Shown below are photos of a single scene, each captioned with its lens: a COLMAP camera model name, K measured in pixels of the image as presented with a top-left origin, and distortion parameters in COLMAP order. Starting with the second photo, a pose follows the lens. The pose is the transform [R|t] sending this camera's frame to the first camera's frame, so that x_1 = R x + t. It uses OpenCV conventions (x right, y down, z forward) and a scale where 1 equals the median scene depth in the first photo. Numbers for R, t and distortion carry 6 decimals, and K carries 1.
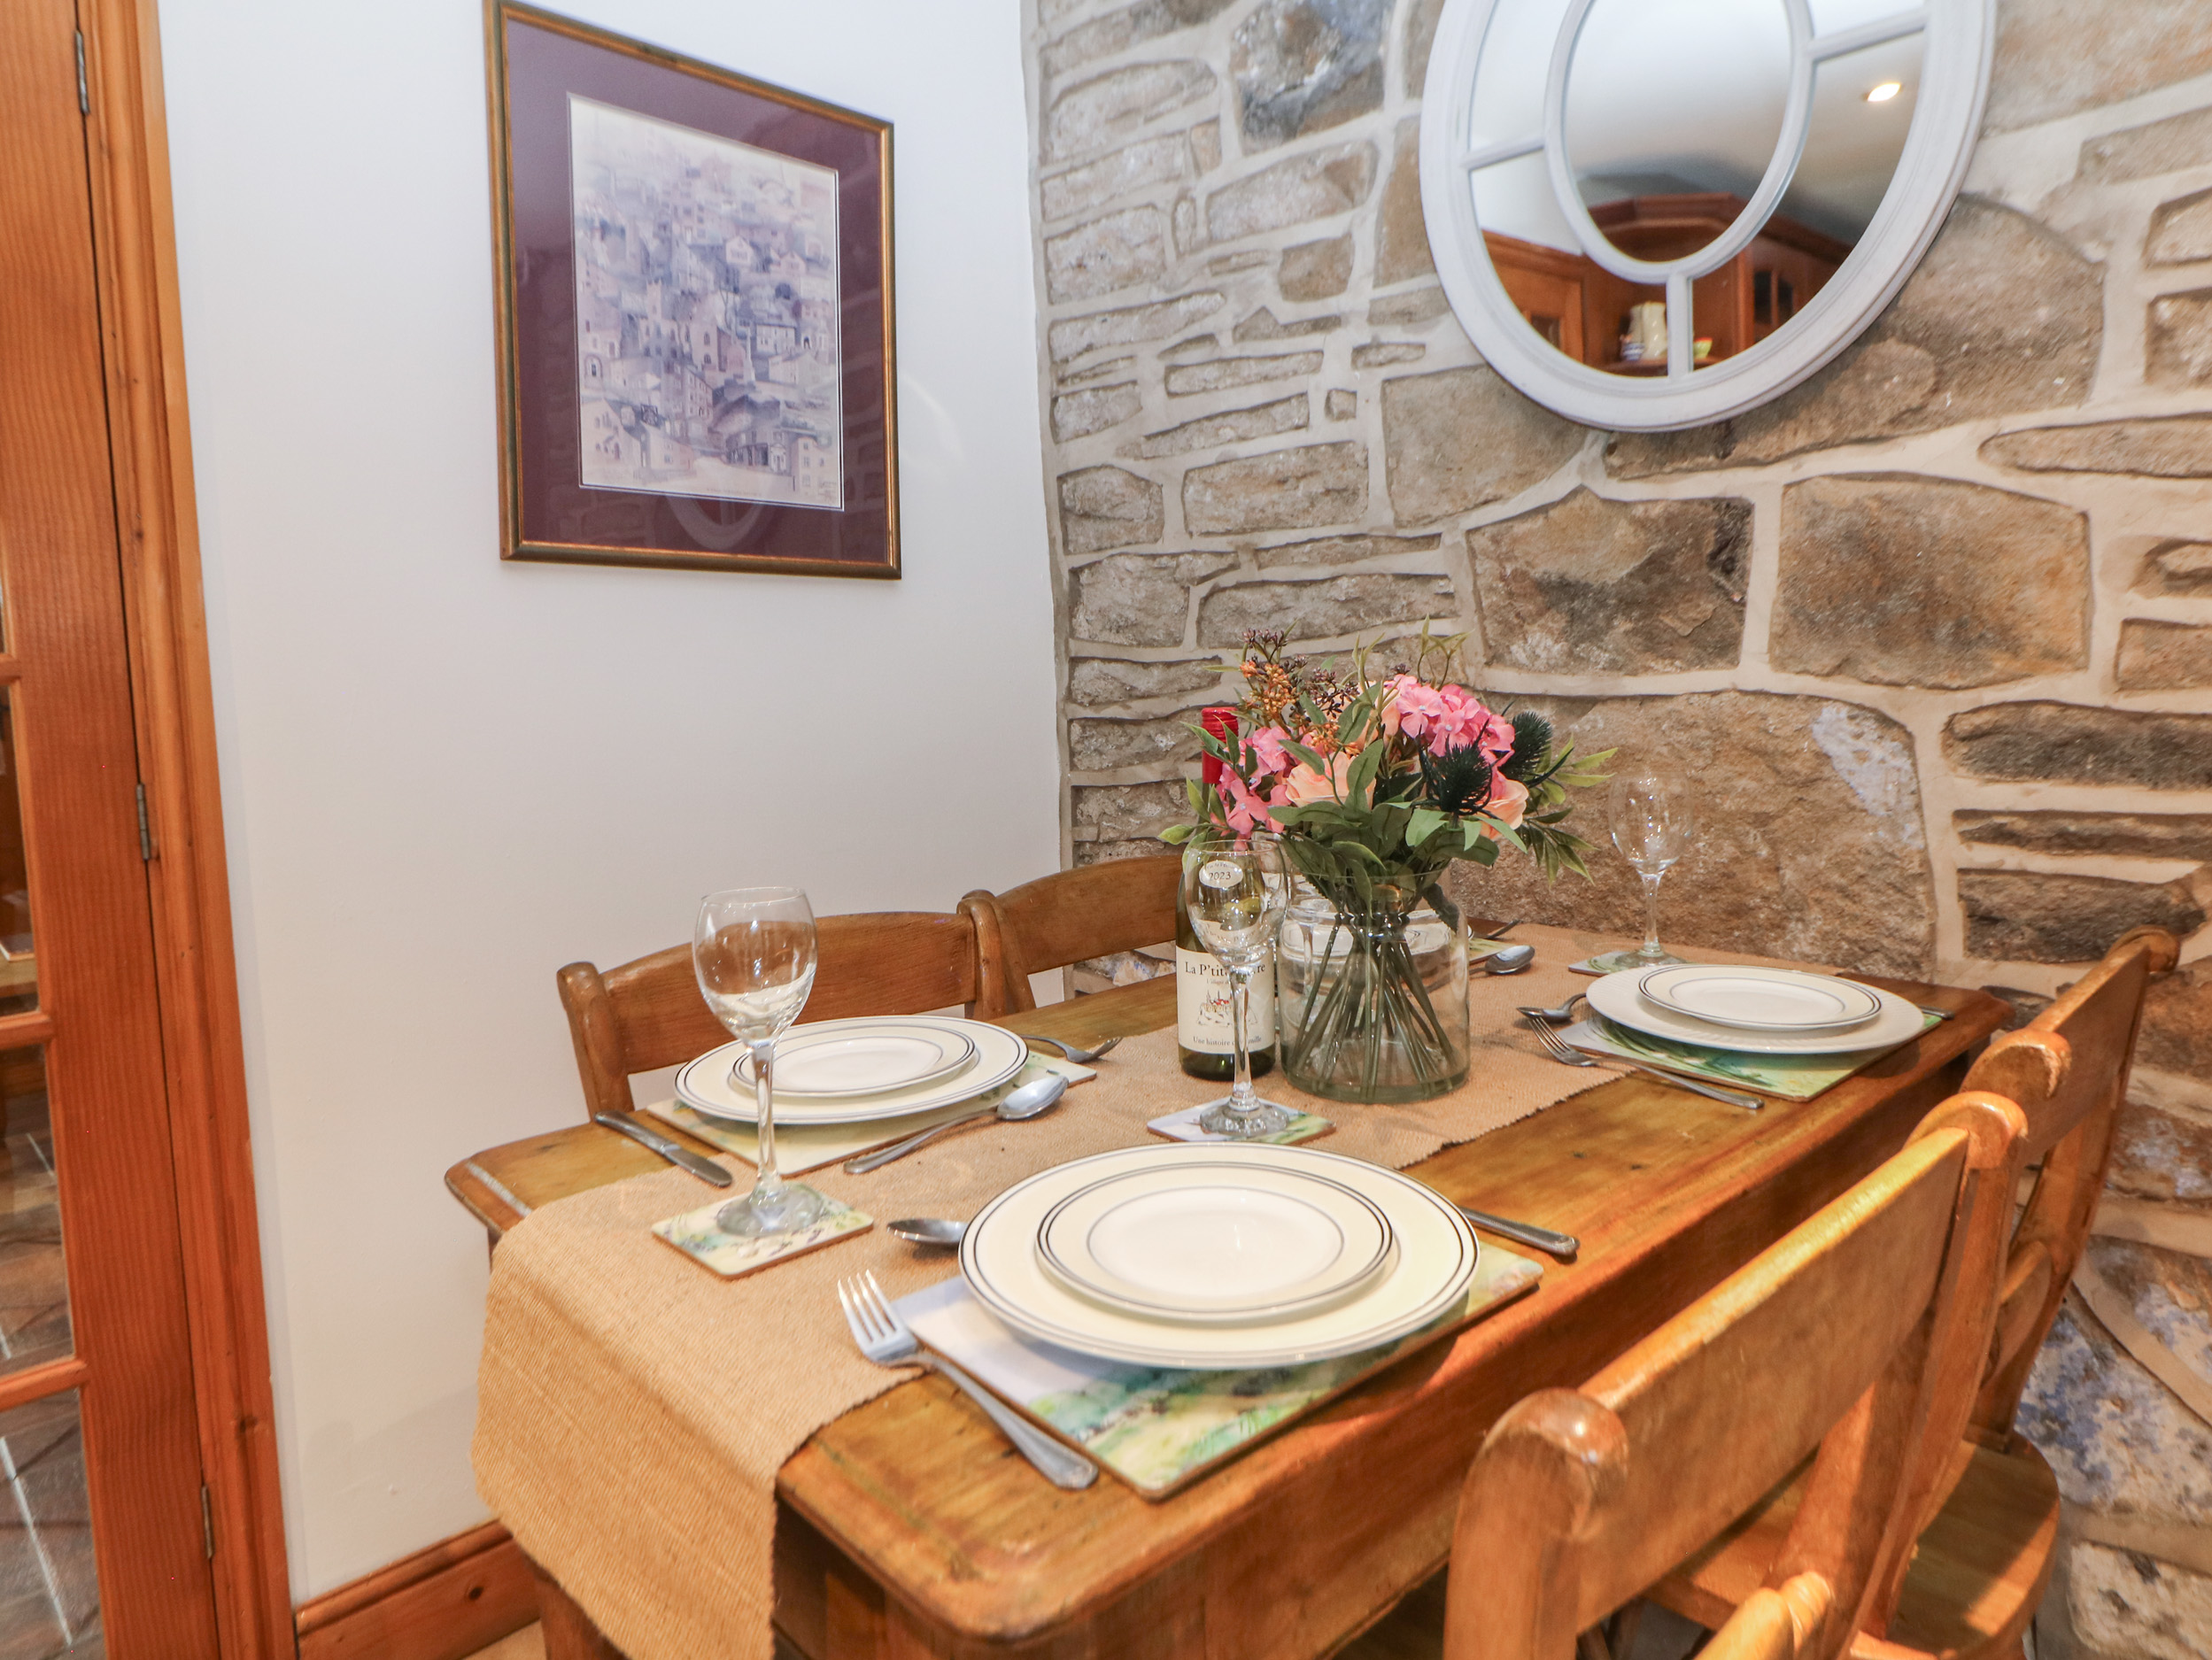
lens RADIAL K [[1365.2, 0, 1103.9], [0, 1365.2, 747.9], [0, 0, 1]] dist [-0.000778, -0.007671]
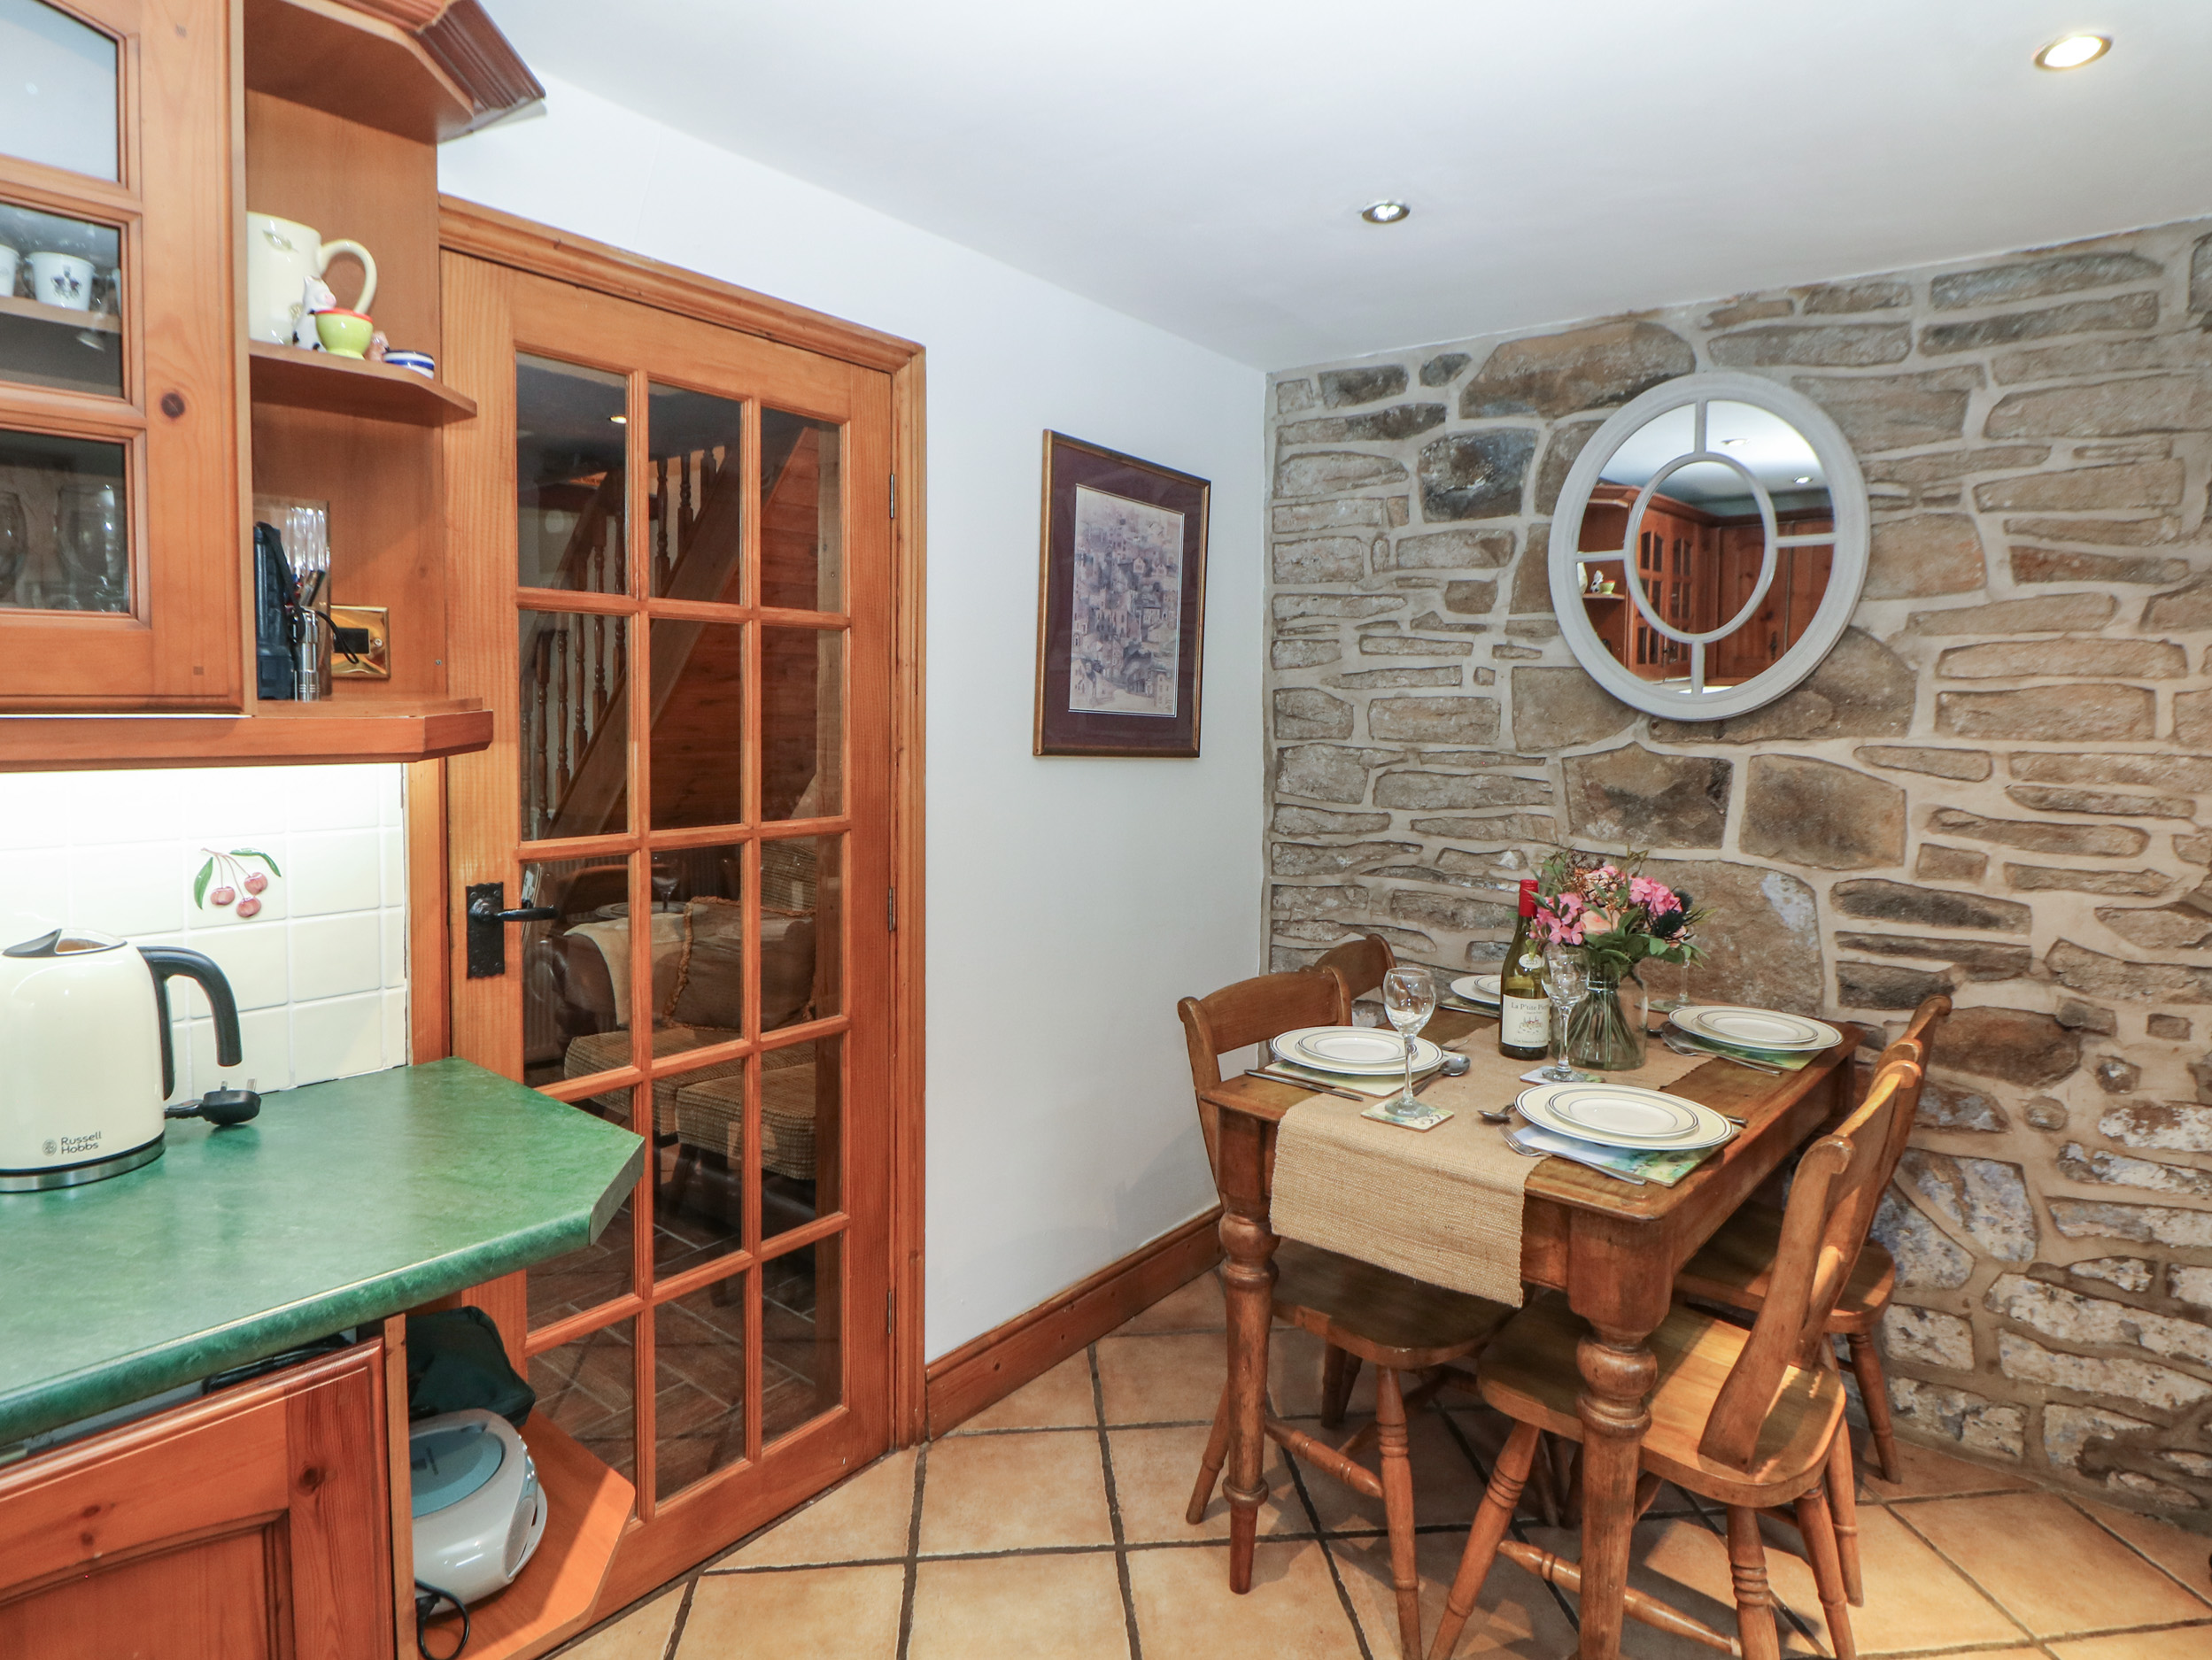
lens RADIAL K [[1172.6, 0, 1134.4], [0, 1172.6, 774.3], [0, 0, 1]] dist [-0.003143, -0.009118]
pose [[0.992995, 0.042103, 0.110398, -0.454548], [-0.039065, 0.998800, -0.029533, -0.071734], [-0.111509, 0.025013, 0.993449, -0.450118]]
